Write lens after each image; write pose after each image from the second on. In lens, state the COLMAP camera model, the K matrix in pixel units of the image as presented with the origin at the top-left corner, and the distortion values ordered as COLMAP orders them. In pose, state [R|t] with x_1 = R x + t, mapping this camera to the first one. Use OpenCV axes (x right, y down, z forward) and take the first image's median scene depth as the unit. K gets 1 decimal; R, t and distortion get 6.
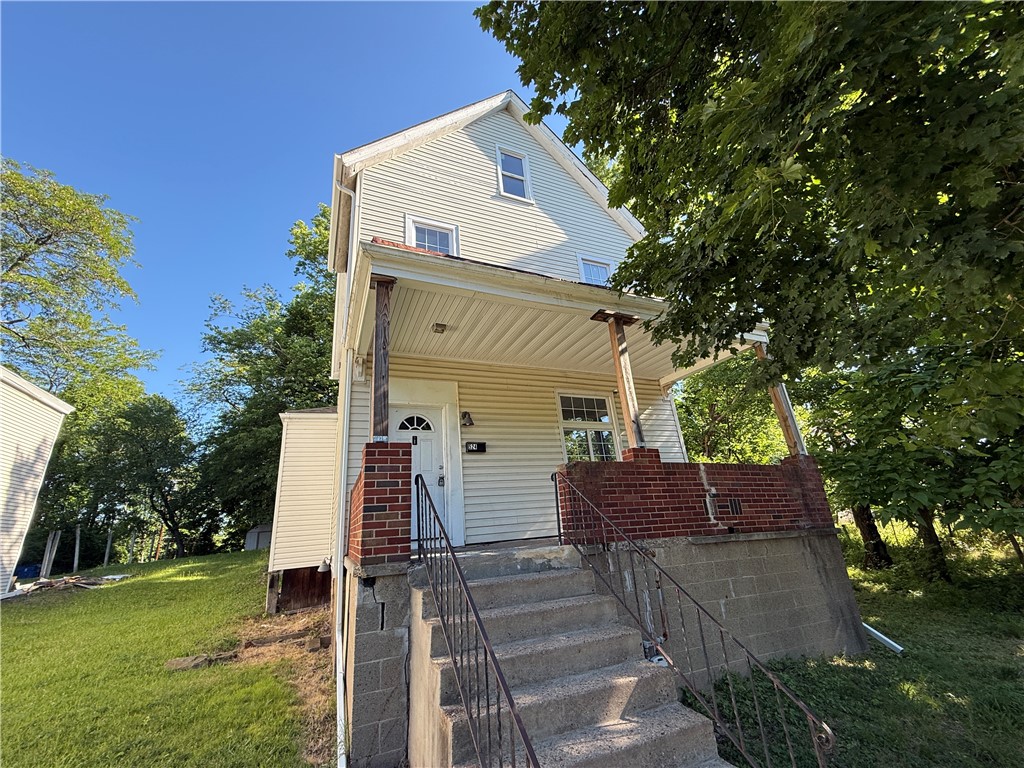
lens RADIAL K [[409.4, 0, 509.5], [0, 409.4, 384.4], [0, 0, 1]] dist [-0.000260, -0.000453]
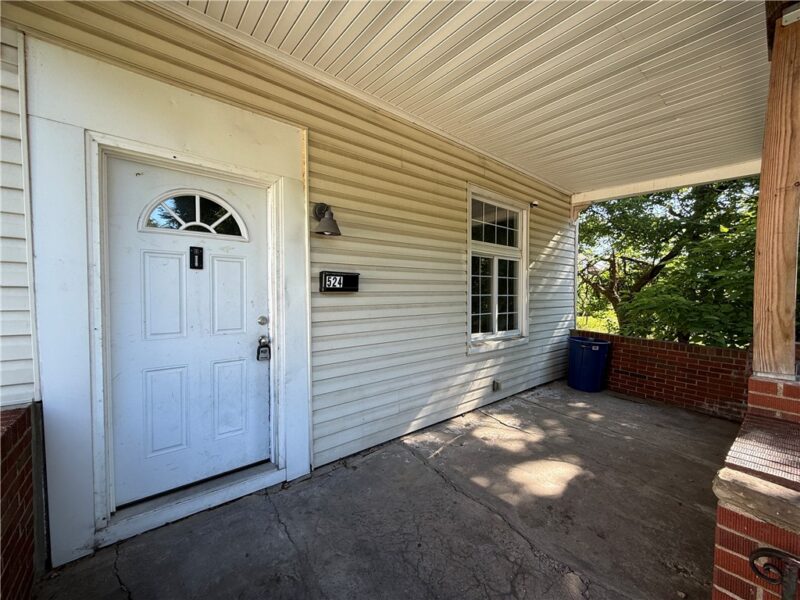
lens RADIAL K [[319.8, 0, 398.1], [0, 319.8, 300.3], [0, 0, 1]] dist [-0.000260, -0.000453]
pose [[0.956112, 0.075651, 0.283066, -0.120527], [-0.172297, 0.926571, 0.334335, 0.033263], [-0.236988, -0.368433, 0.898940, 0.620380]]
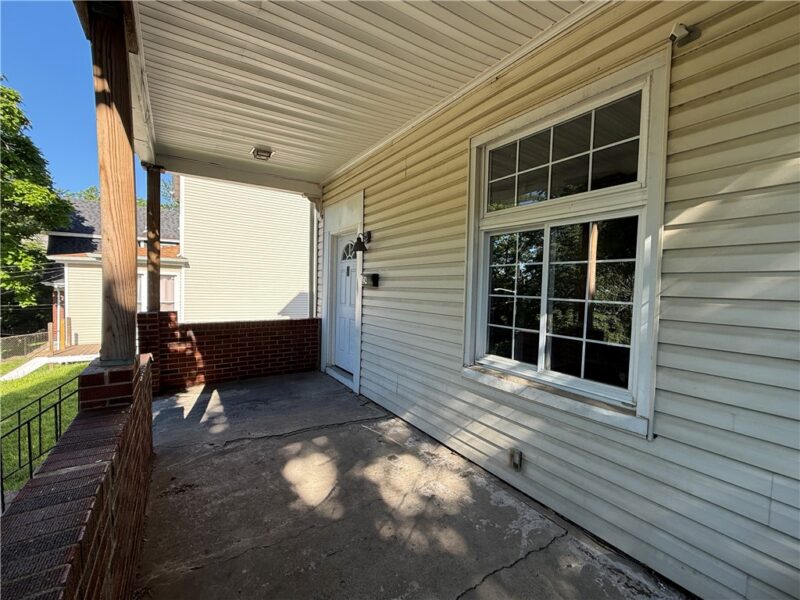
lens RADIAL K [[354.3, 0, 402.1], [0, 354.3, 297.1], [0, 0, 1]] dist [-0.000533, -0.000007]
pose [[0.167914, 0.116841, -0.978853, 0.547490], [0.306752, 0.937463, 0.164521, 0.093121], [0.936861, -0.327891, 0.121572, 0.950666]]
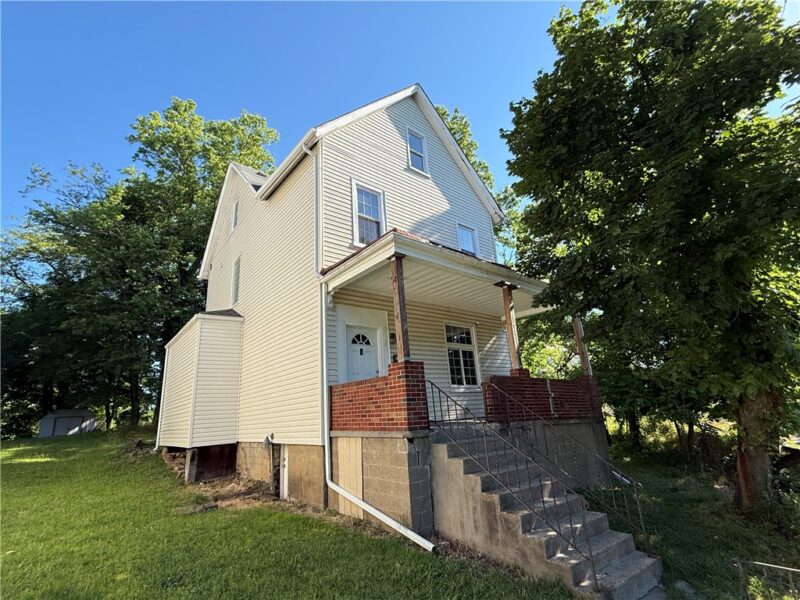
lens RADIAL K [[385.5, 0, 400.0], [0, 385.5, 300.0], [0, 0, 1]] dist [-0.002825, -0.000184]
pose [[0.959321, 0.099003, 0.264391, -0.449587], [-0.107821, 0.993989, 0.019013, -0.075745], [-0.260919, -0.046747, 0.964228, -0.288863]]
